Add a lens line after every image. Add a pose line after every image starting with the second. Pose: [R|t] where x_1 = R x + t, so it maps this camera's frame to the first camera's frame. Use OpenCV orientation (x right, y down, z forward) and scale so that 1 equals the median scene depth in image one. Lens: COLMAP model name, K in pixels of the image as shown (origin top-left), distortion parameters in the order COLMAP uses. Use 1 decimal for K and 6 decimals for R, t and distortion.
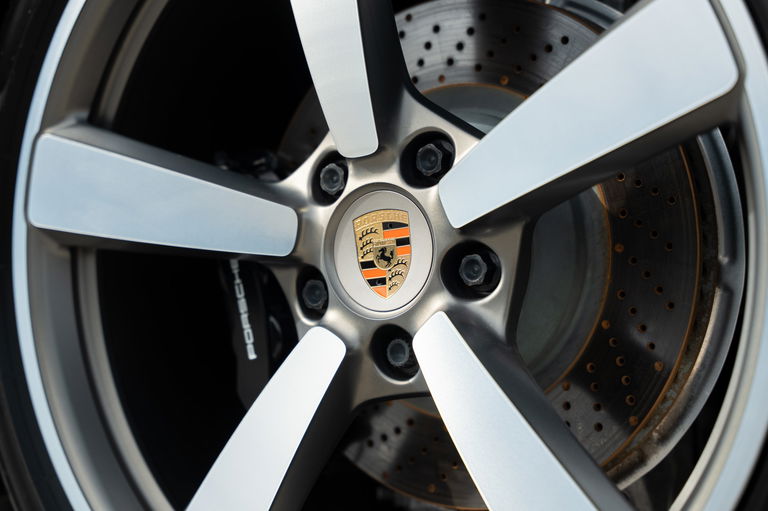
lens RADIAL K [[1423.9, 0, 385.0], [0, 1423.9, 257.4], [0, 0, 1]] dist [0.230129, 0.000000]
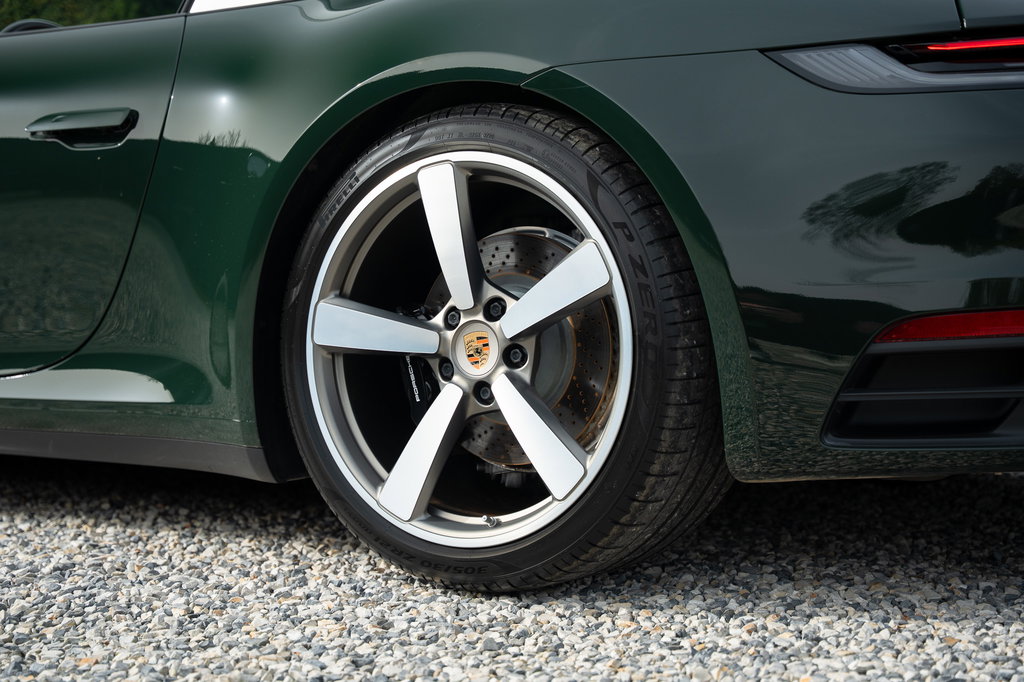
lens RADIAL K [[1720.4, 0, 506.4], [0, 1720.4, 343.7], [0, 0, 1]] dist [0.218249, 0.000000]
pose [[0.998860, -0.035119, 0.032340, -0.042912], [0.035657, 0.999232, -0.016226, 0.032520], [-0.031746, 0.017361, 0.999345, -1.749473]]
